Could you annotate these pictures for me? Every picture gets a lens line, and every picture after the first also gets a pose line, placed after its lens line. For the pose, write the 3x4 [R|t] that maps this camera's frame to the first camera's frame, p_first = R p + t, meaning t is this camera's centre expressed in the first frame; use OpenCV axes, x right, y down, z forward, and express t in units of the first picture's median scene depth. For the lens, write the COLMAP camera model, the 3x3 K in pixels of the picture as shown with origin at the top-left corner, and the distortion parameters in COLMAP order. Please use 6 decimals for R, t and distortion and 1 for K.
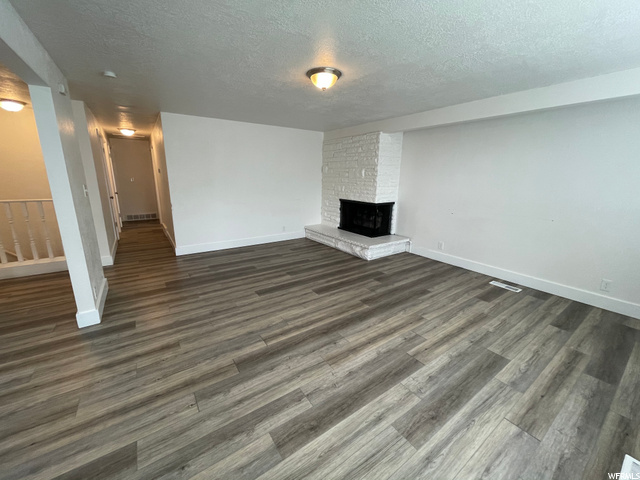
lens RADIAL K [[258.4, 0, 318.4], [0, 258.4, 237.0], [0, 0, 1]] dist [-0.001993, -0.000027]
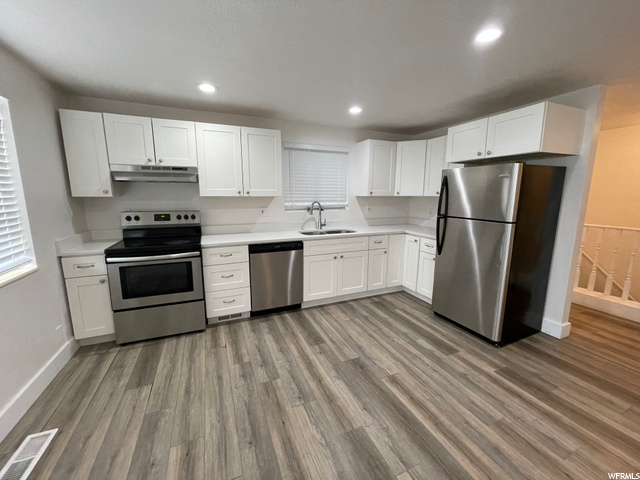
lens RADIAL K [[258.4, 0, 318.4], [0, 258.4, 237.0], [0, 0, 1]] dist [-0.001993, -0.000027]
pose [[-0.199701, 0.146157, -0.968895, -0.190648], [-0.234231, 0.953025, 0.192041, -0.038233], [0.951449, 0.265296, -0.156086, 0.139624]]
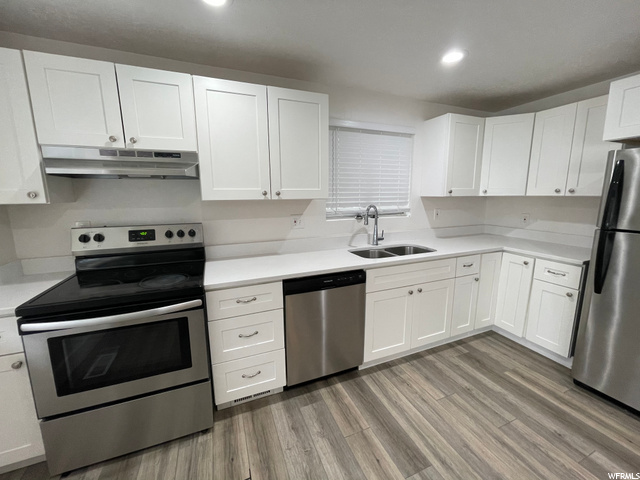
lens RADIAL K [[258.4, 0, 318.4], [0, 258.4, 237.0], [0, 0, 1]] dist [-0.001993, -0.000027]
pose [[-0.215325, 0.146912, -0.965428, -0.533475], [-0.222587, 0.955212, 0.195002, 0.011272], [0.950837, 0.256880, -0.172980, -0.095336]]
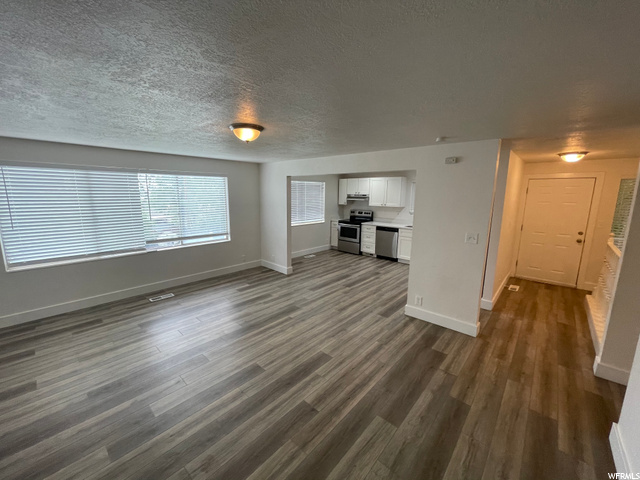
lens RADIAL K [[258.4, 0, 318.4], [0, 258.4, 237.0], [0, 0, 1]] dist [-0.001993, -0.000027]
pose [[-0.974169, 0.014258, -0.225371, -0.015341], [-0.075509, 0.919993, 0.384592, -0.533692], [0.212824, 0.391675, -0.895152, 1.761716]]
